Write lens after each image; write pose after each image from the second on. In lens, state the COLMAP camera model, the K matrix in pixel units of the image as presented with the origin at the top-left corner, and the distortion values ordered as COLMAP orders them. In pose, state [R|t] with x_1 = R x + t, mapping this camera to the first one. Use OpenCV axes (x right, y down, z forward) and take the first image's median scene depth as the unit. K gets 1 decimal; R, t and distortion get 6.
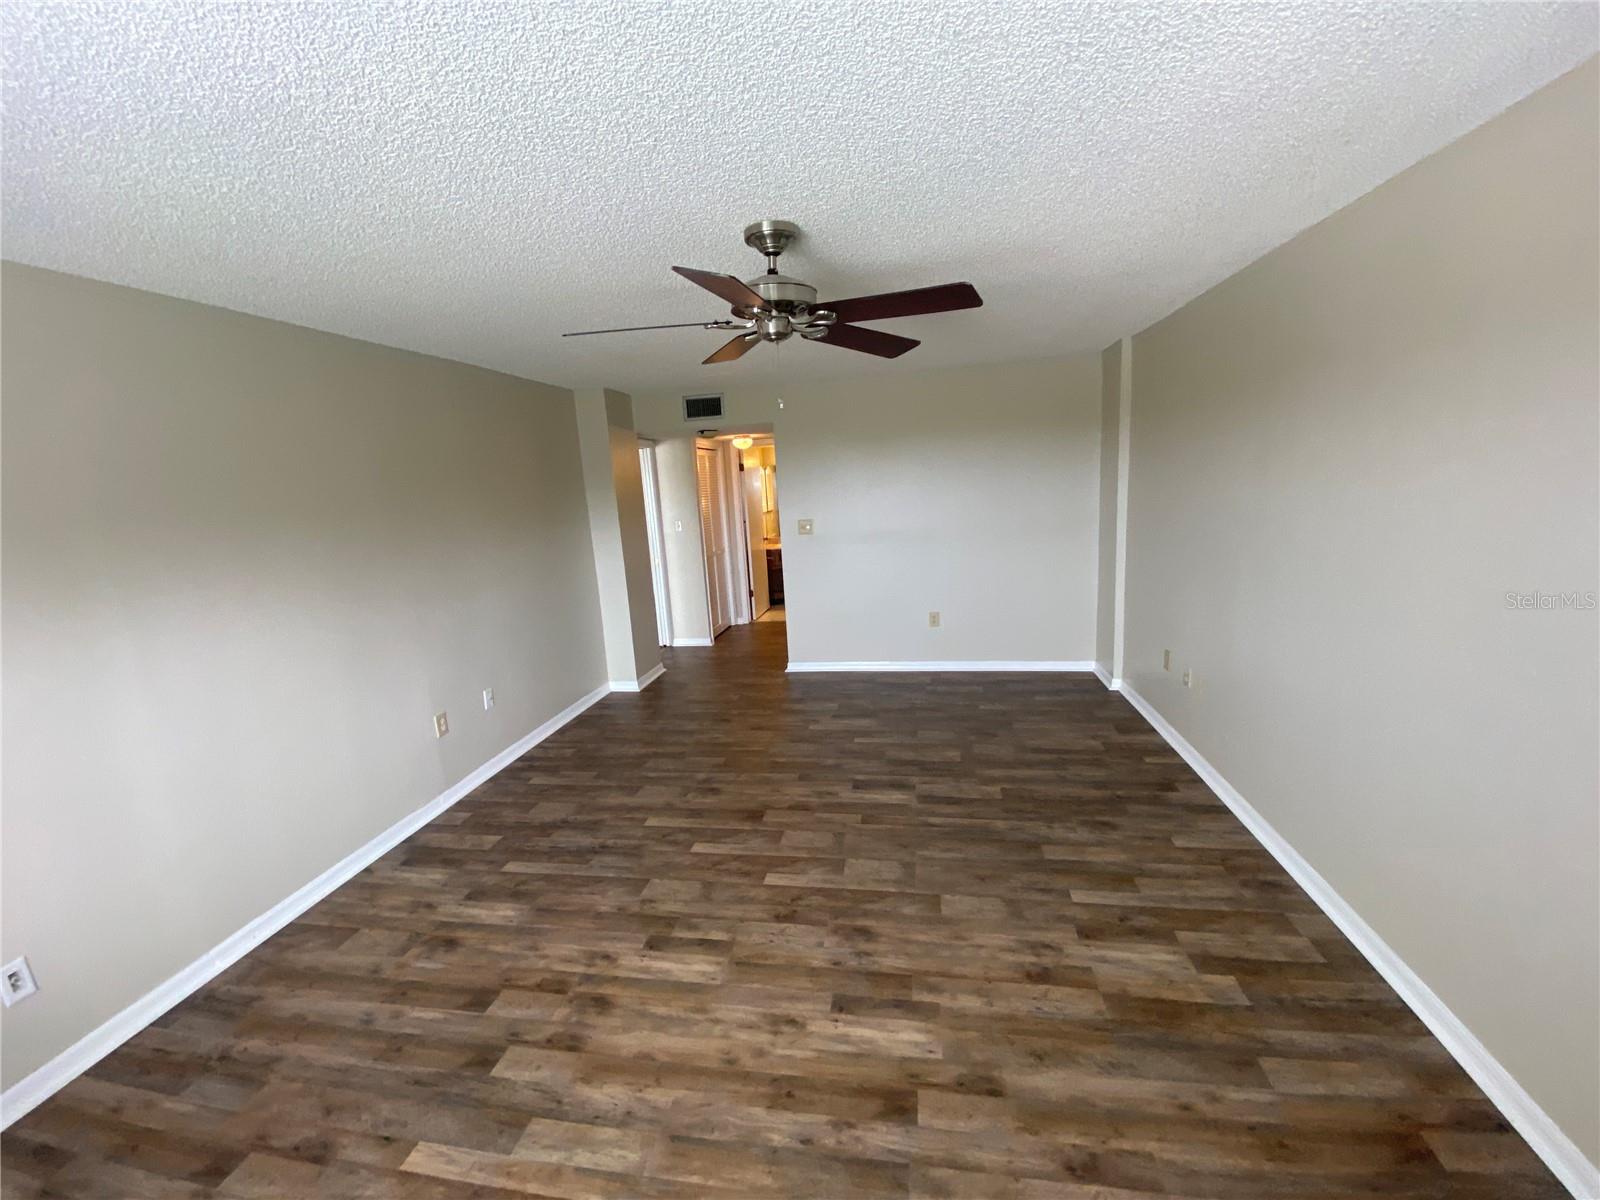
lens RADIAL K [[644.7, 0, 796.8], [0, 644.7, 598.1], [0, 0, 1]] dist [0.013721, -0.018708]
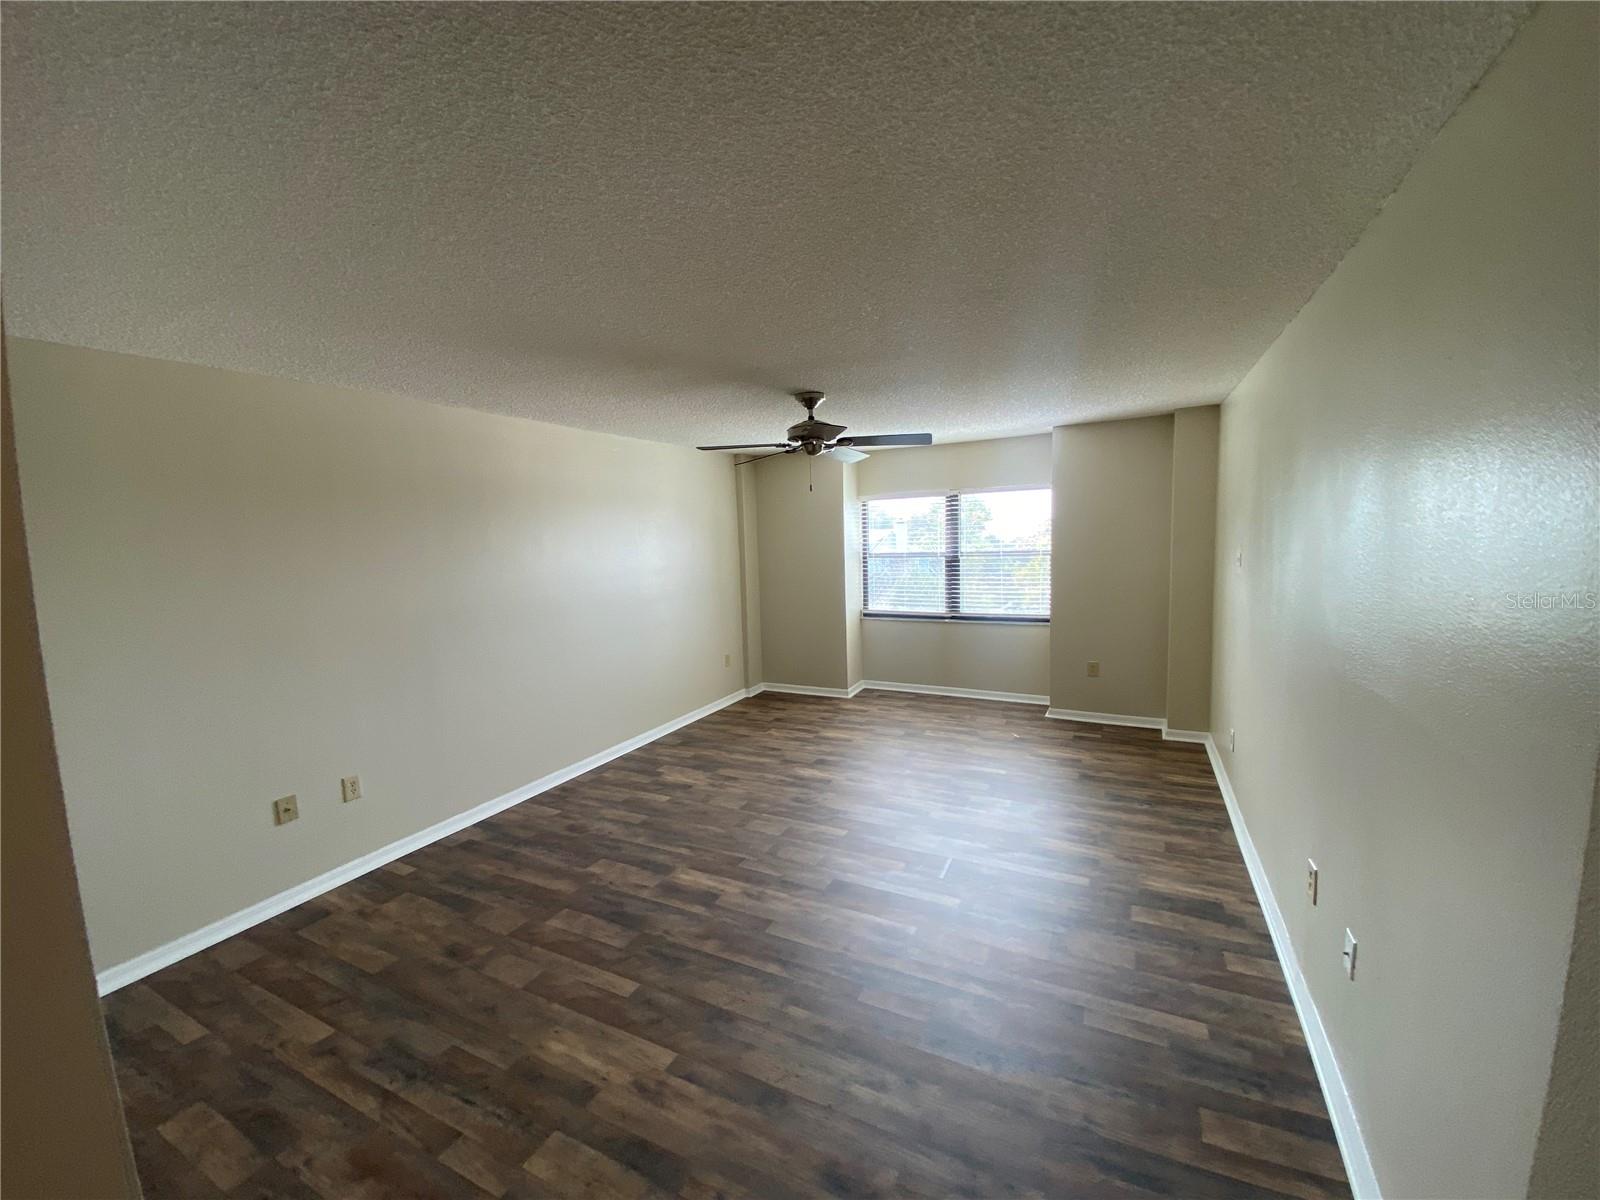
lens RADIAL K [[644.7, 0, 796.8], [0, 644.7, 598.1], [0, 0, 1]] dist [0.013721, -0.018708]
pose [[-0.955357, 0.066819, 0.287798, -0.383276], [0.142504, 0.957508, 0.250739, -0.384204], [-0.258815, 0.280558, -0.924284, 2.222730]]
